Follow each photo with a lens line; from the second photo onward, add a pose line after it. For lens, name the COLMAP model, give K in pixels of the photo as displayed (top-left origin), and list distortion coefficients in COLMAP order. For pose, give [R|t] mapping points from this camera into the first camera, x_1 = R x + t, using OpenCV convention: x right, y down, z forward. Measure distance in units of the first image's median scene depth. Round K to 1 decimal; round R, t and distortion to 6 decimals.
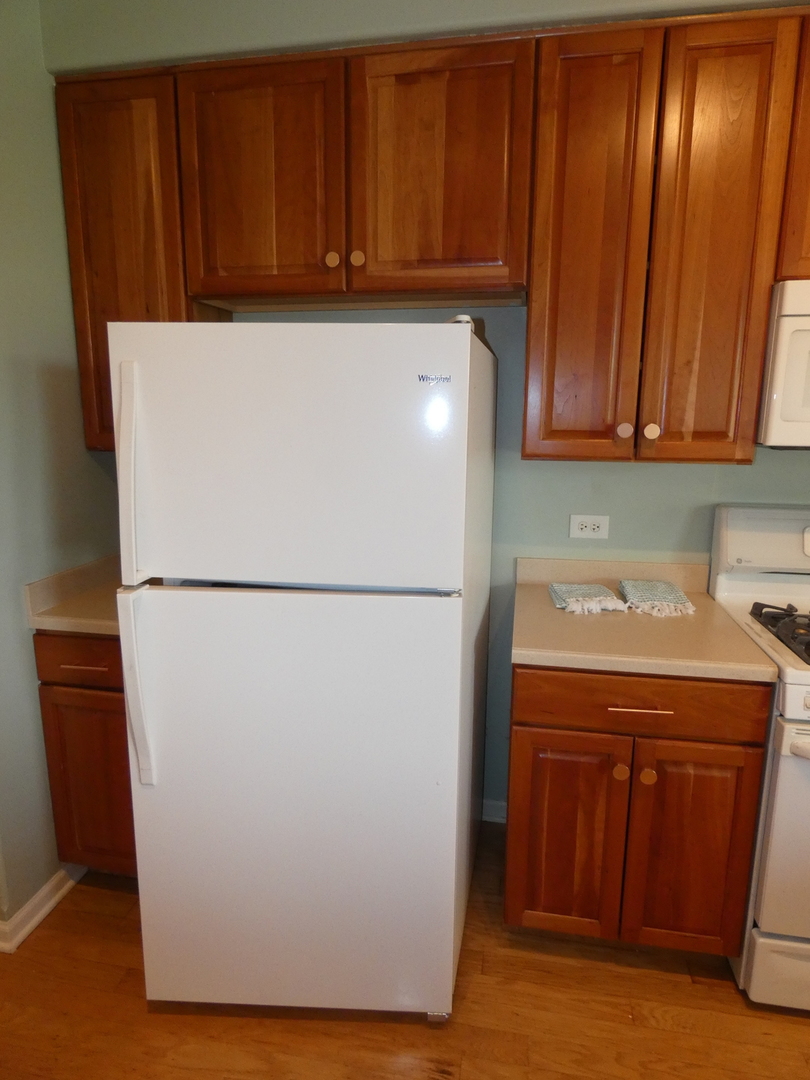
lens RADIAL K [[713.4, 0, 405.0], [0, 713.4, 540.0], [0, 0, 1]] dist [0.023828, 0.000147]
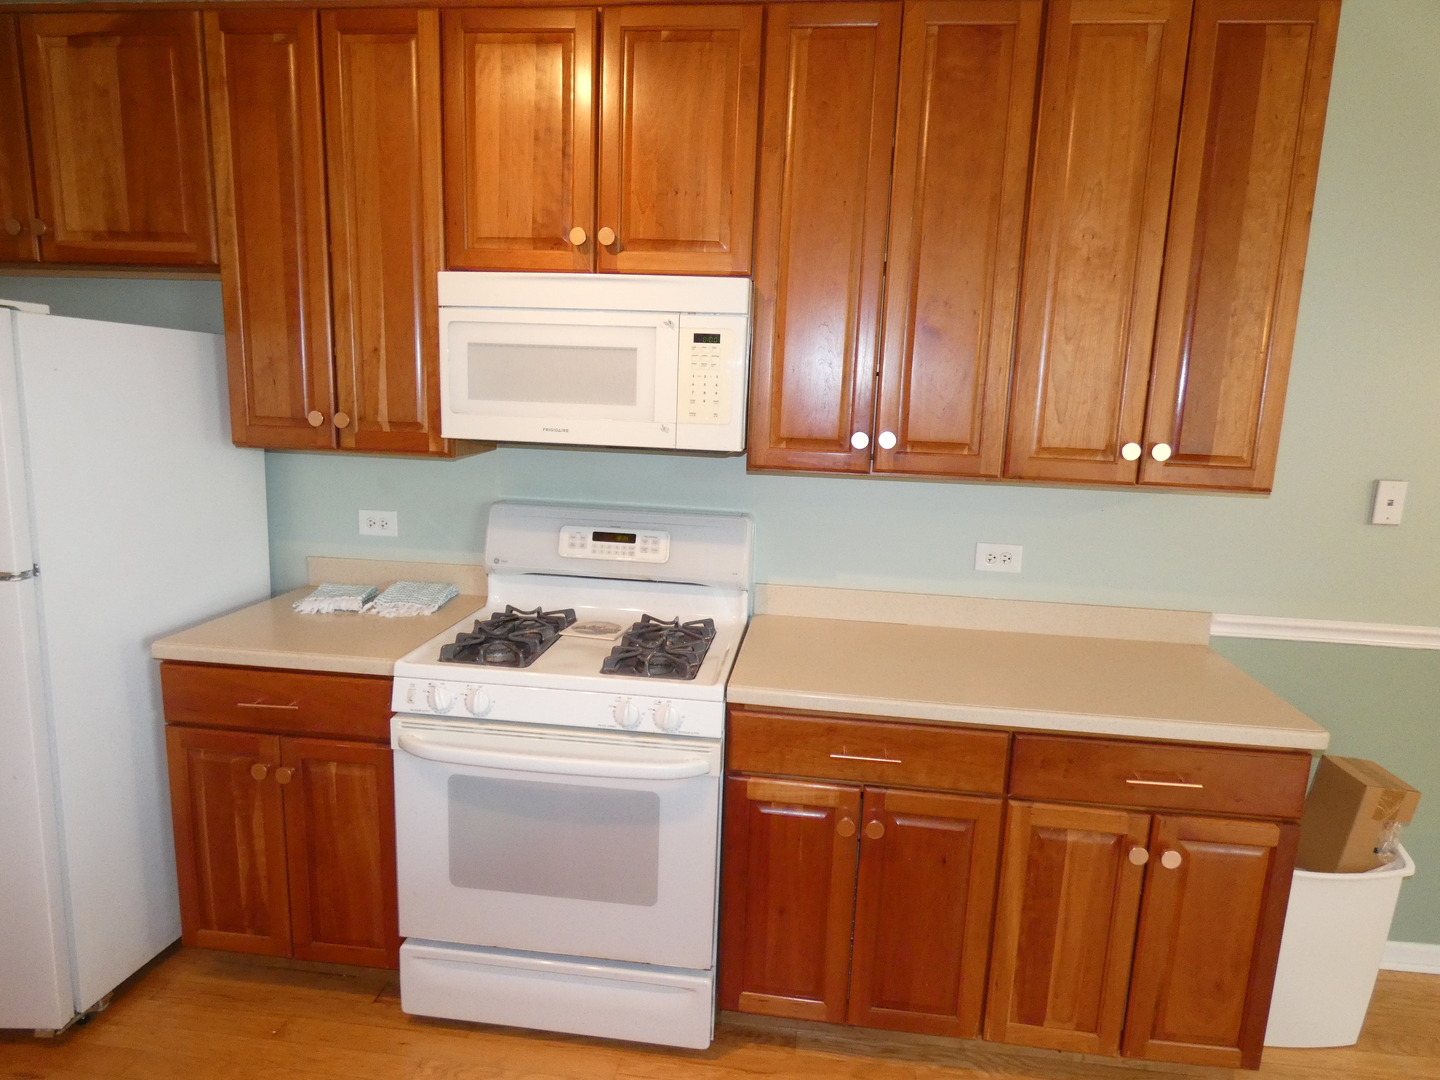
lens RADIAL K [[832.2, 0, 720.0], [0, 832.2, 540.0], [0, 0, 1]] dist [0.001851, 0.027072]
pose [[0.998464, 0.017118, 0.052690, 0.795636], [-0.015625, 0.999468, -0.028616, 0.033974], [-0.053152, 0.027749, 0.998201, -0.143770]]
